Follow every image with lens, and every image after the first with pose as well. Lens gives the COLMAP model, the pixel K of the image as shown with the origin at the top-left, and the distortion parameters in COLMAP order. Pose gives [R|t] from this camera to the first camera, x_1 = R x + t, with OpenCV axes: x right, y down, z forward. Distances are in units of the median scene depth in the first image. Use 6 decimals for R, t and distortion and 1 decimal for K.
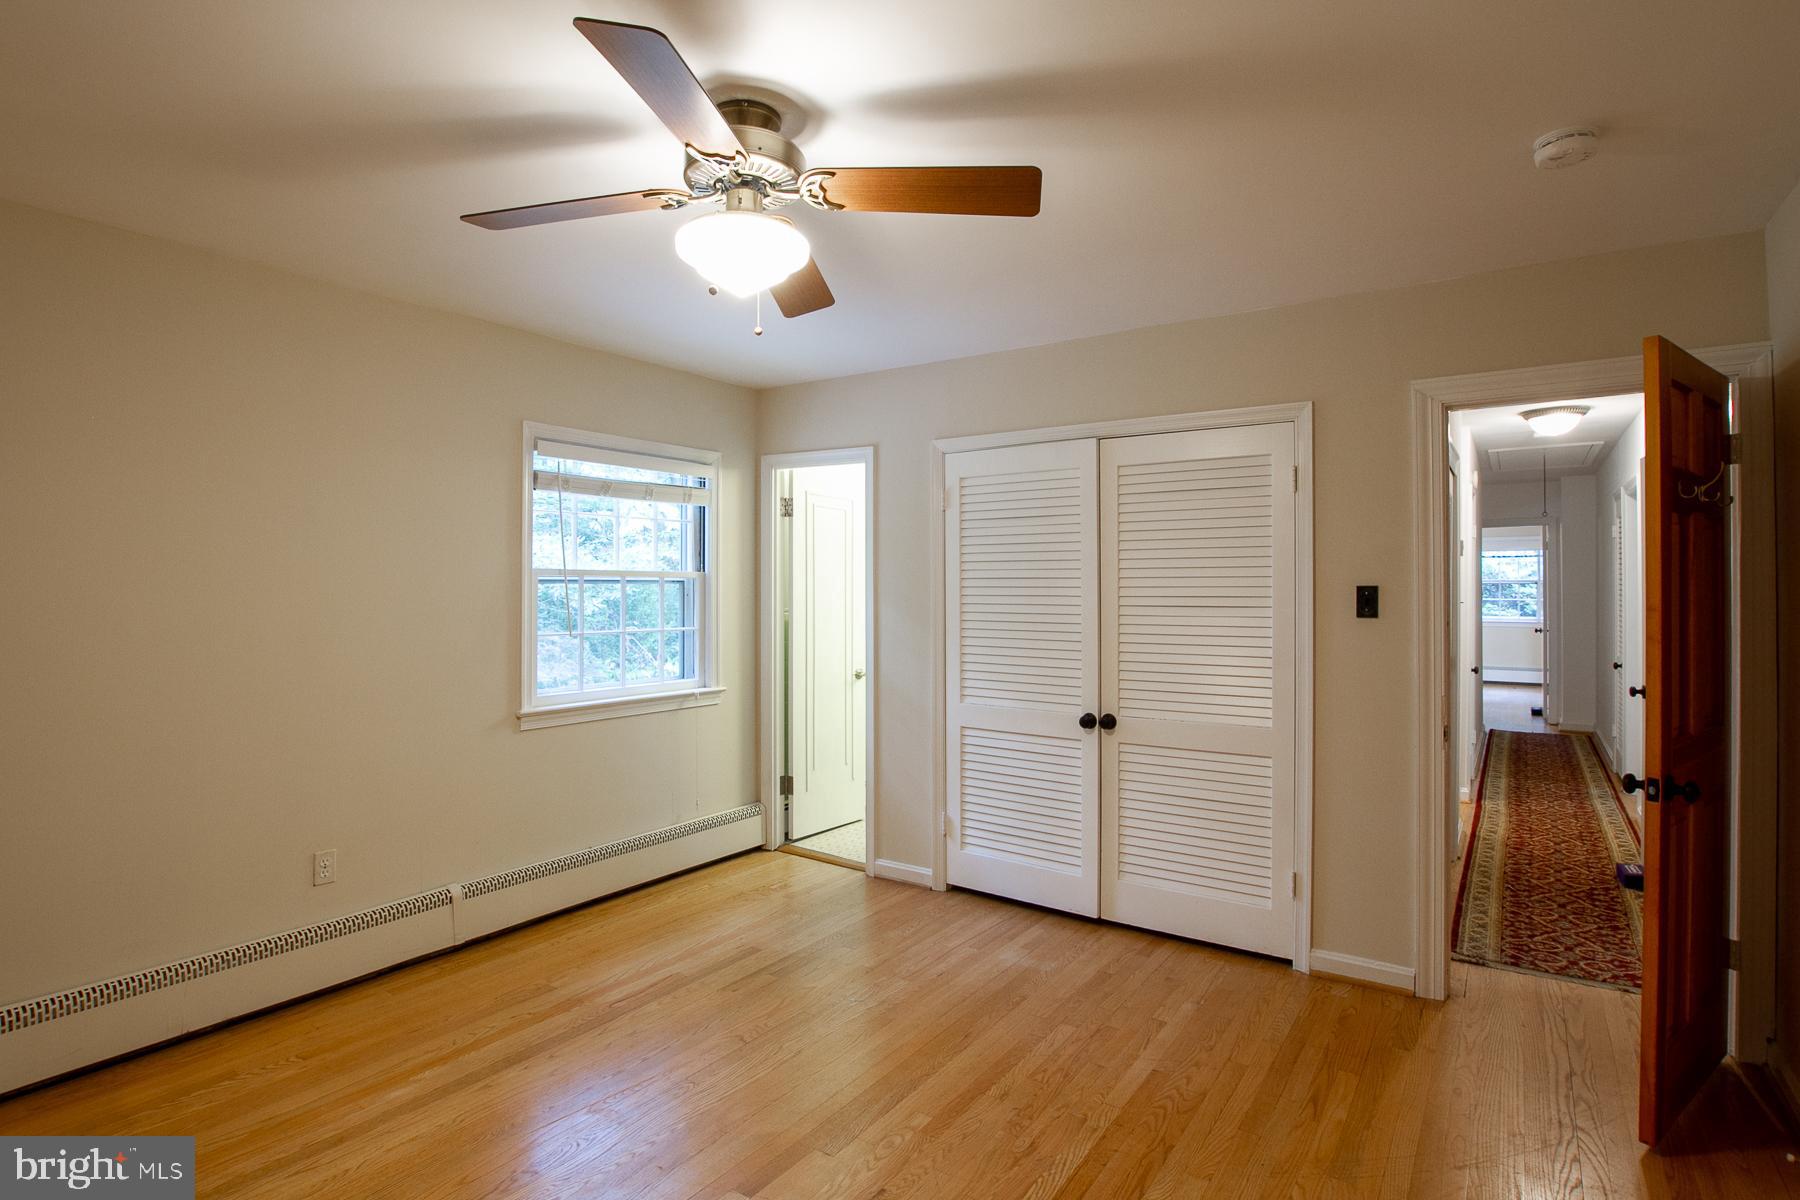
lens RADIAL K [[864.2, 0, 915.7], [0, 864.2, 588.1], [0, 0, 1]] dist [-0.023844, 0.000906]
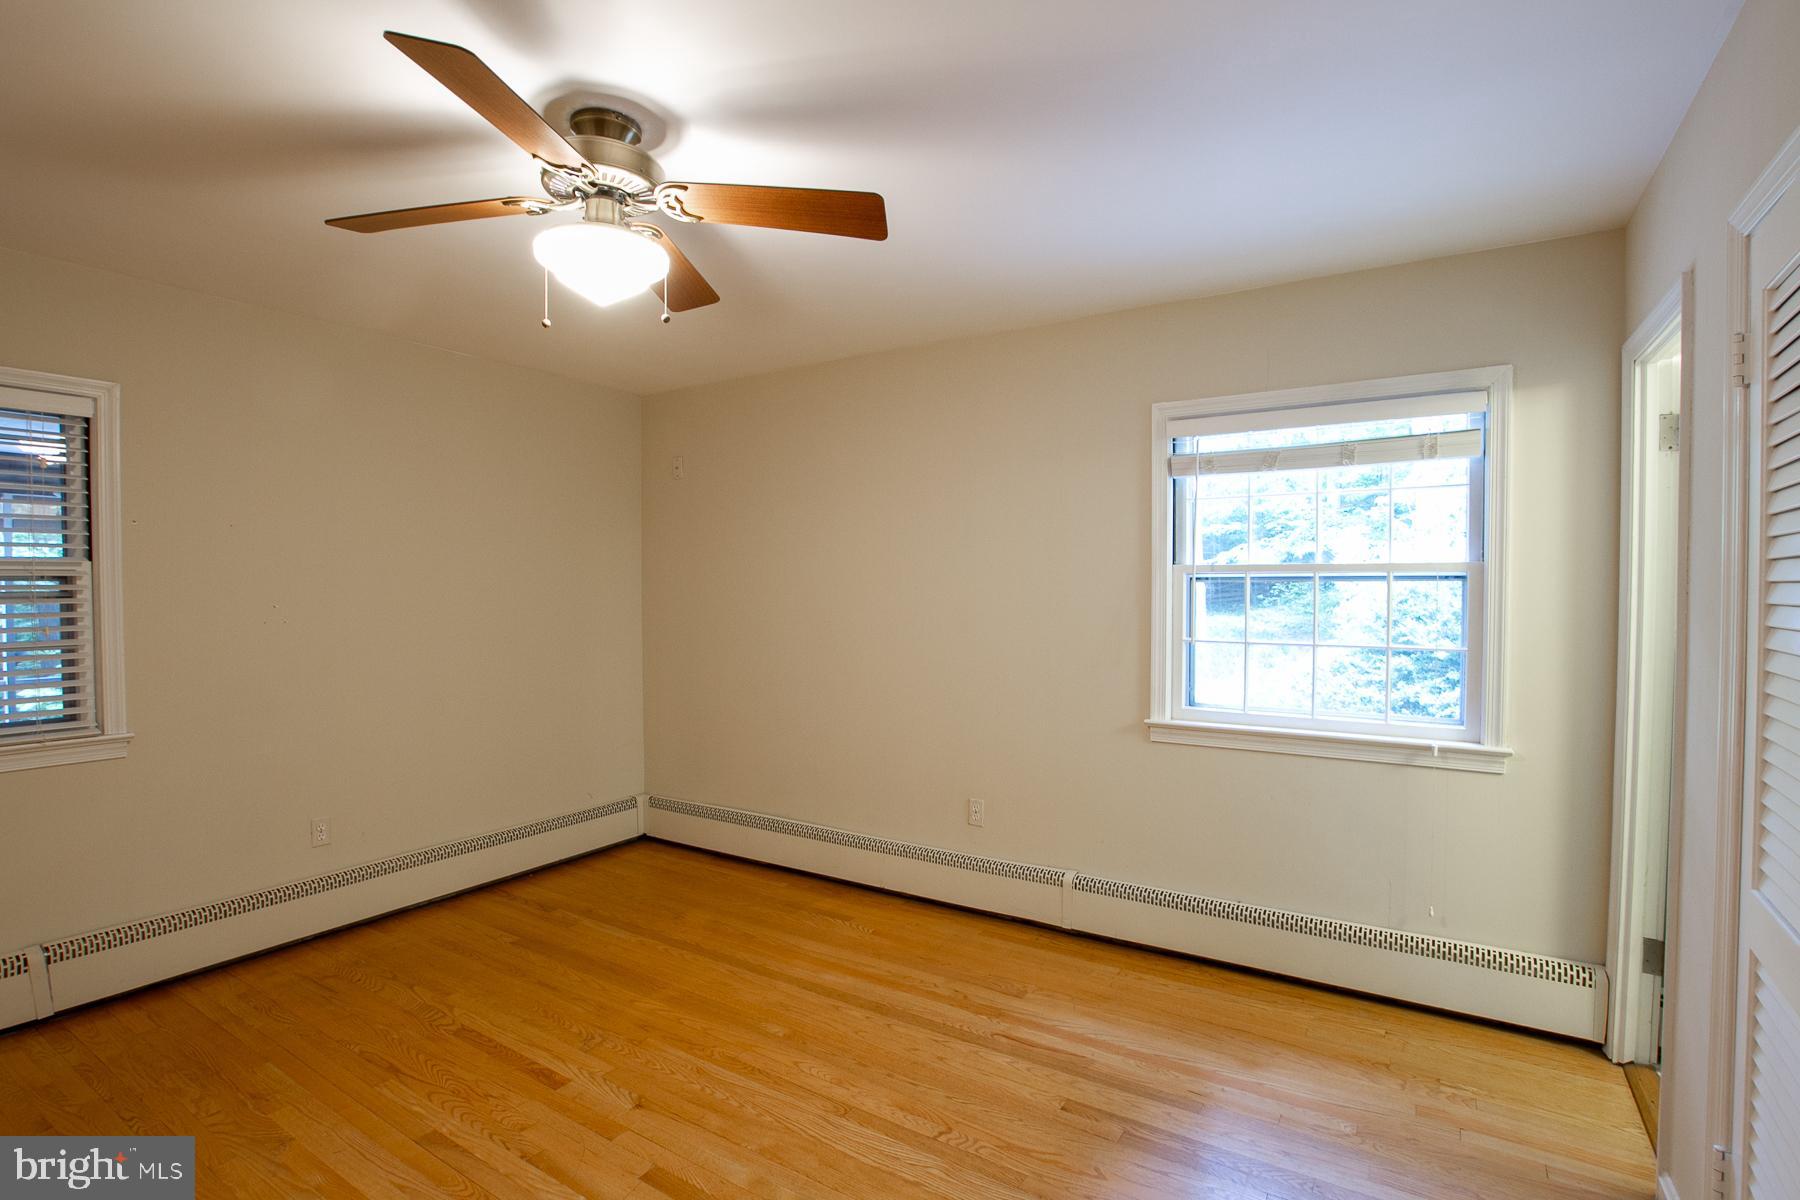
lens RADIAL K [[864.2, 0, 912.3], [0, 864.2, 608.4], [0, 0, 1]] dist [-0.023844, 0.000906]
pose [[0.054050, 0.021758, -0.998301, 0.487620], [-0.001463, 0.999763, 0.021711, 0.003471], [0.998537, 0.000287, 0.054069, 0.743875]]
